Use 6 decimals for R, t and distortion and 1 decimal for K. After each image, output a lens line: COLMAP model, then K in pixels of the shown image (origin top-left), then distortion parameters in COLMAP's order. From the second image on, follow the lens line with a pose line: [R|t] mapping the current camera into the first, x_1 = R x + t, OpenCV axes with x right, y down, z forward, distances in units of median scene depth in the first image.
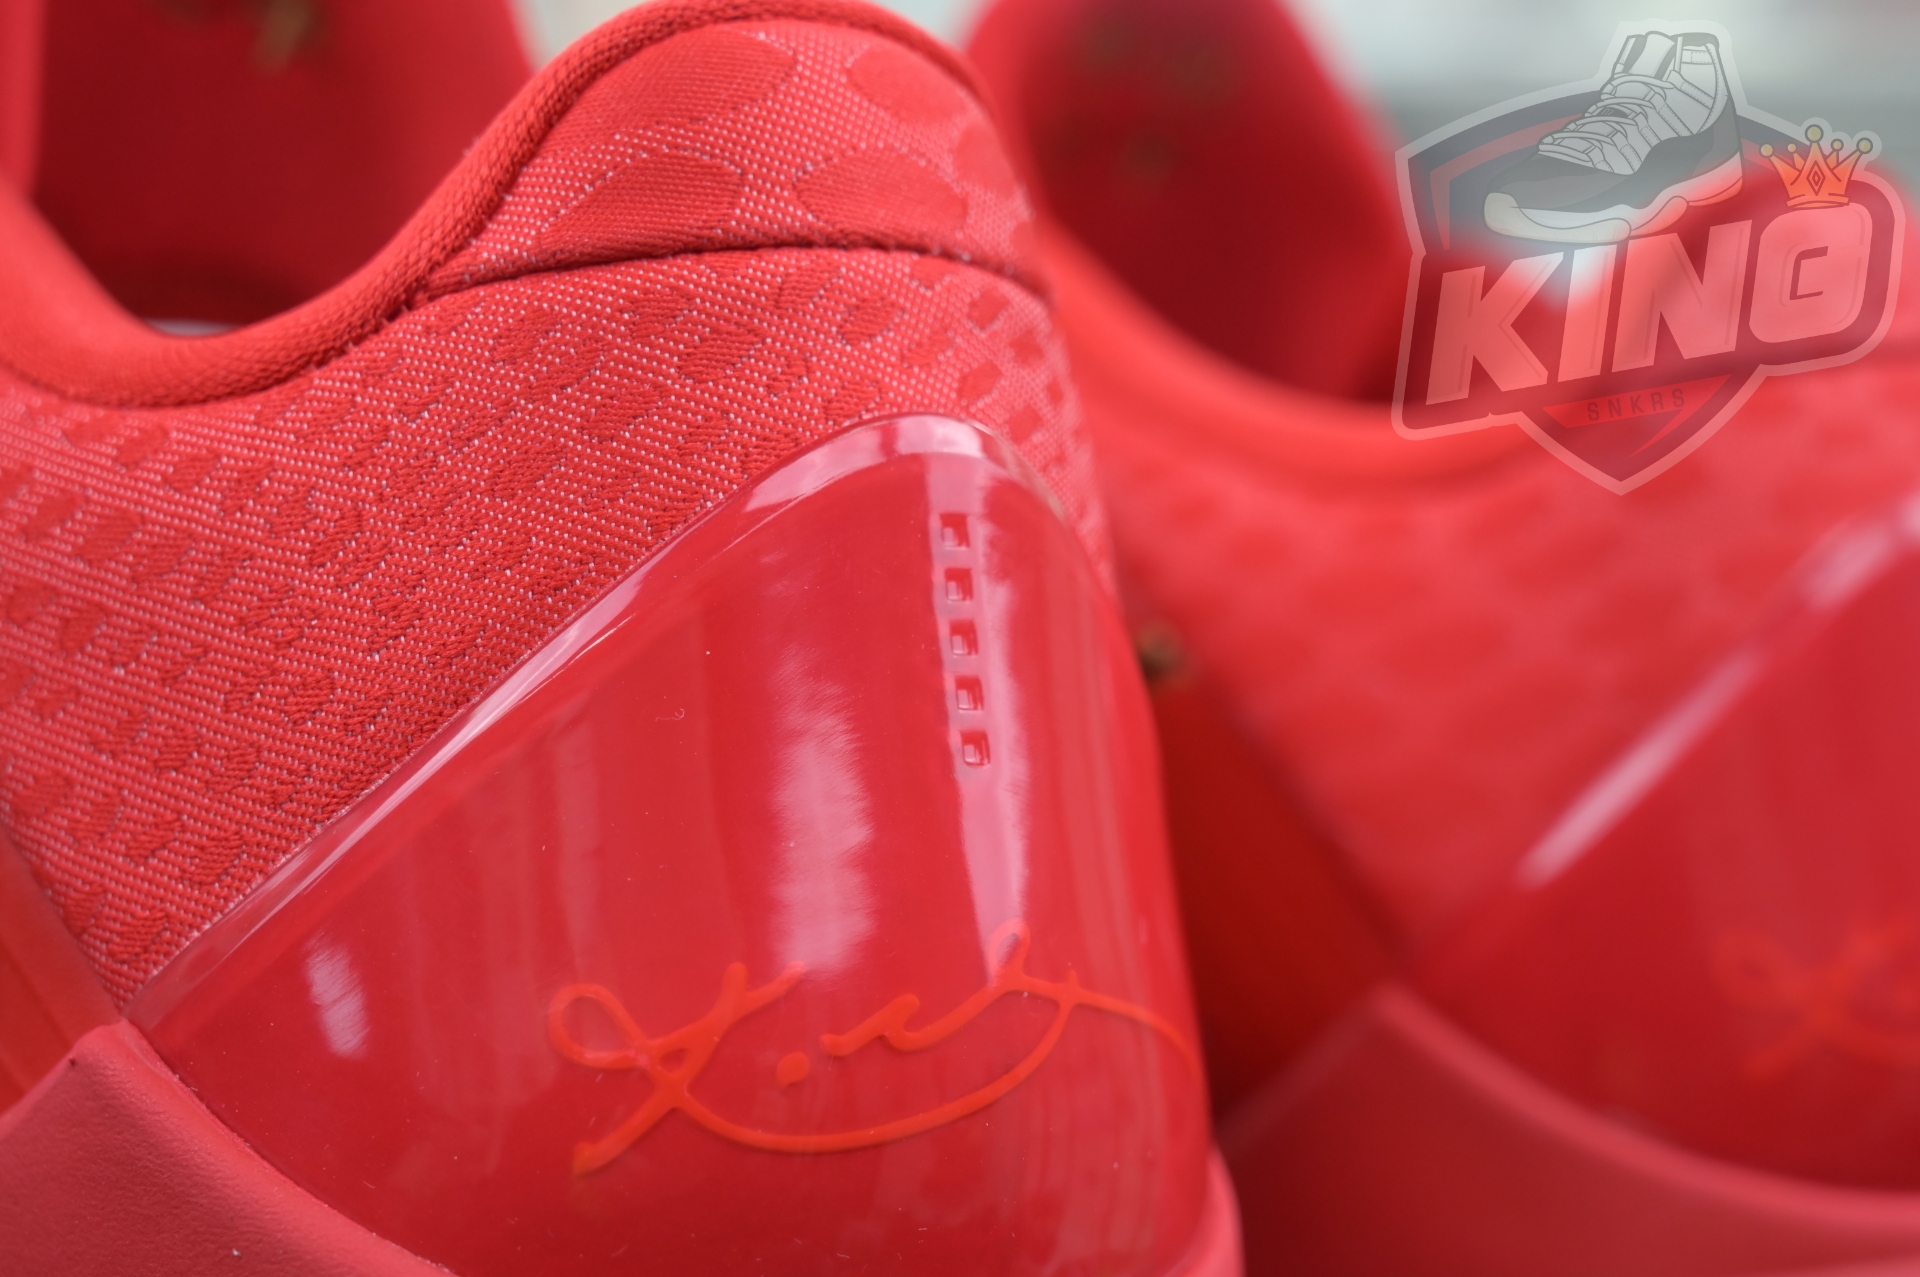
lens RADIAL K [[4503.8, 0, 910.3], [0, 4503.8, 584.0], [0, 0, 1]] dist [-0.023384, 0.000000]
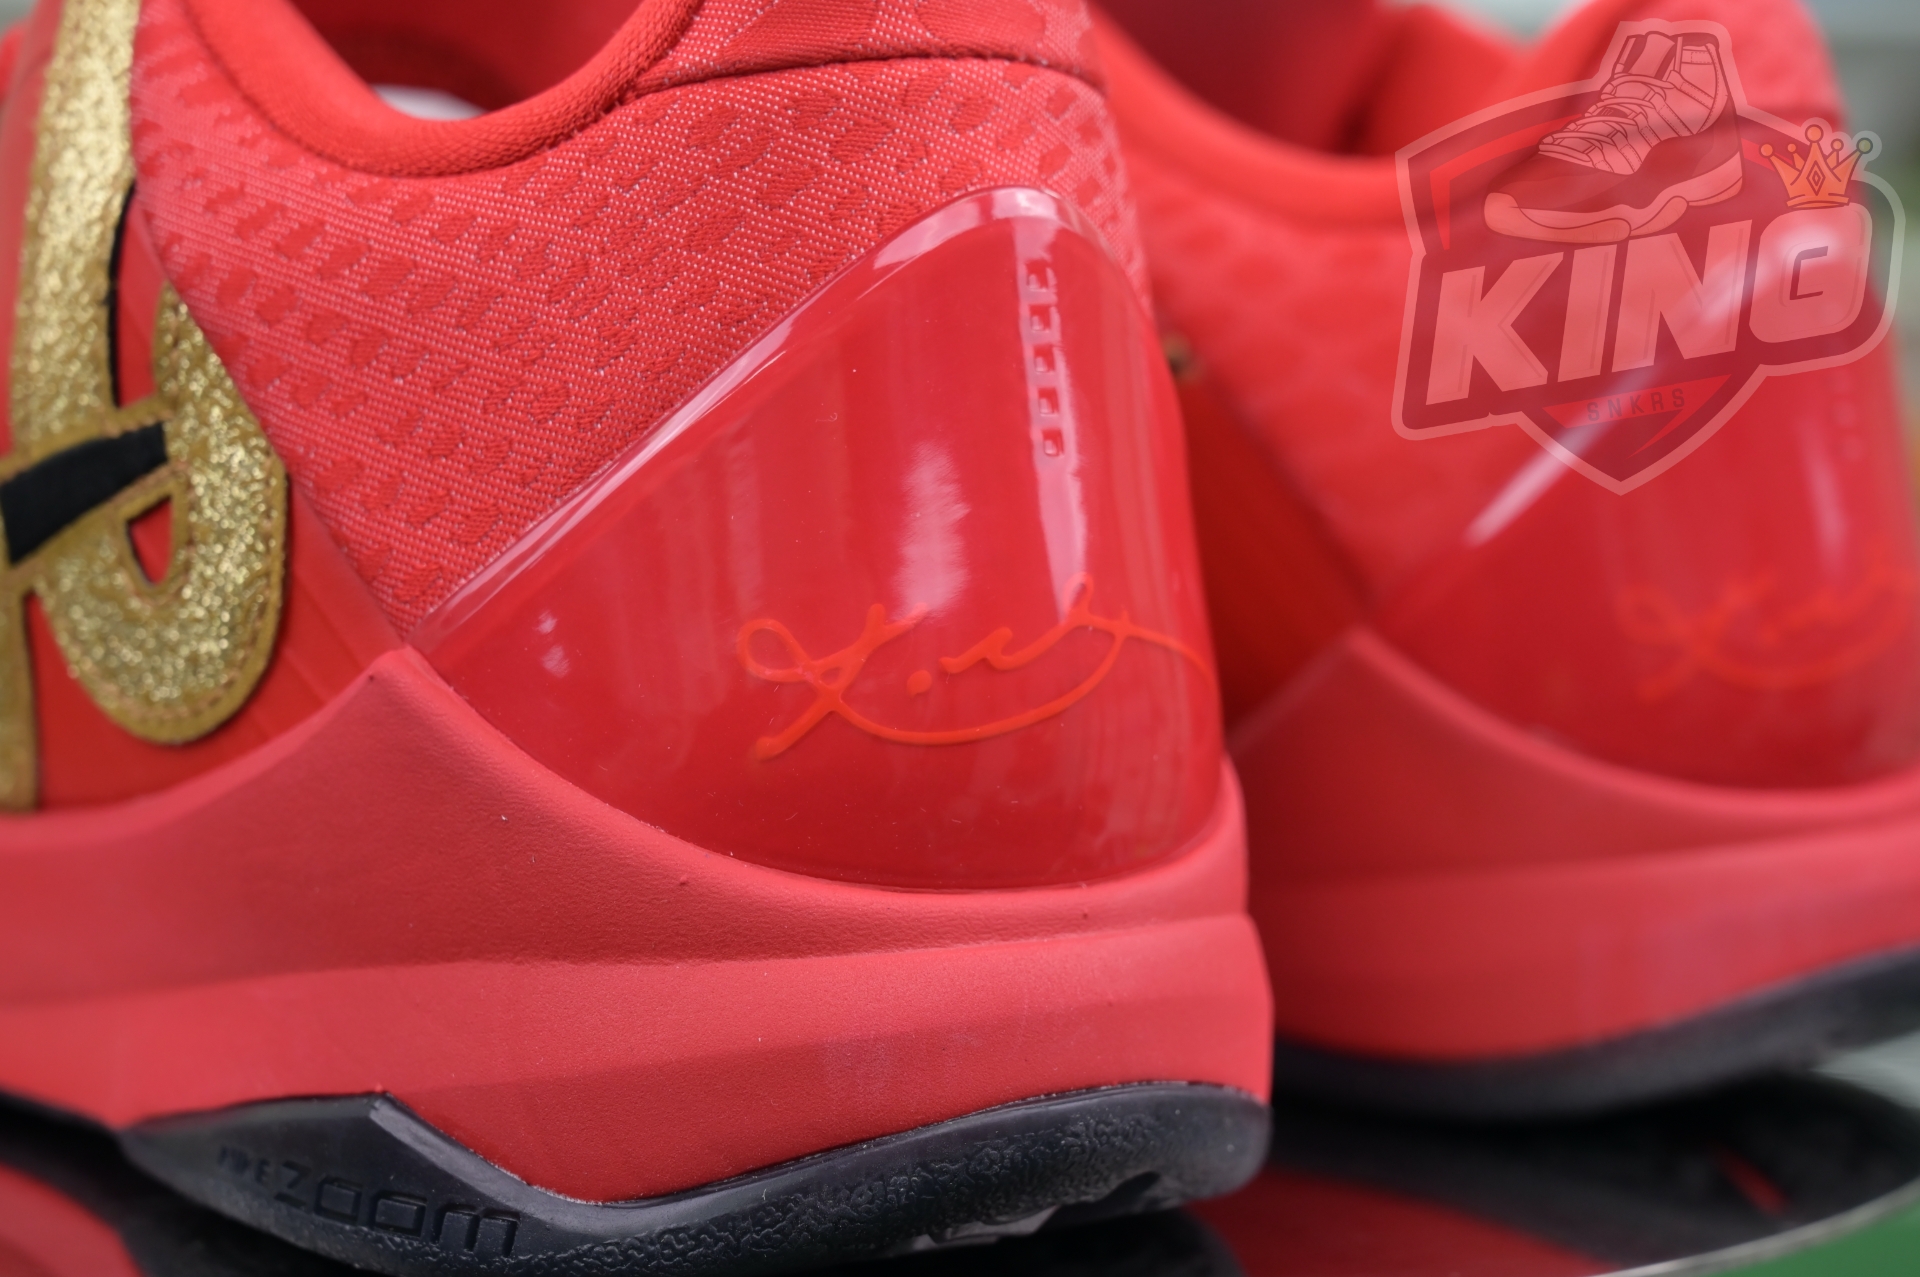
lens RADIAL K [[4503.8, 0, 962.2], [0, 4503.8, 703.6], [0, 0, 1]] dist [-0.023384, 0.000000]
pose [[0.999750, 0.002576, 0.022218, -0.040863], [-0.004866, 0.994604, 0.103633, -0.023884], [-0.021832, -0.103715, 0.994367, -0.316587]]
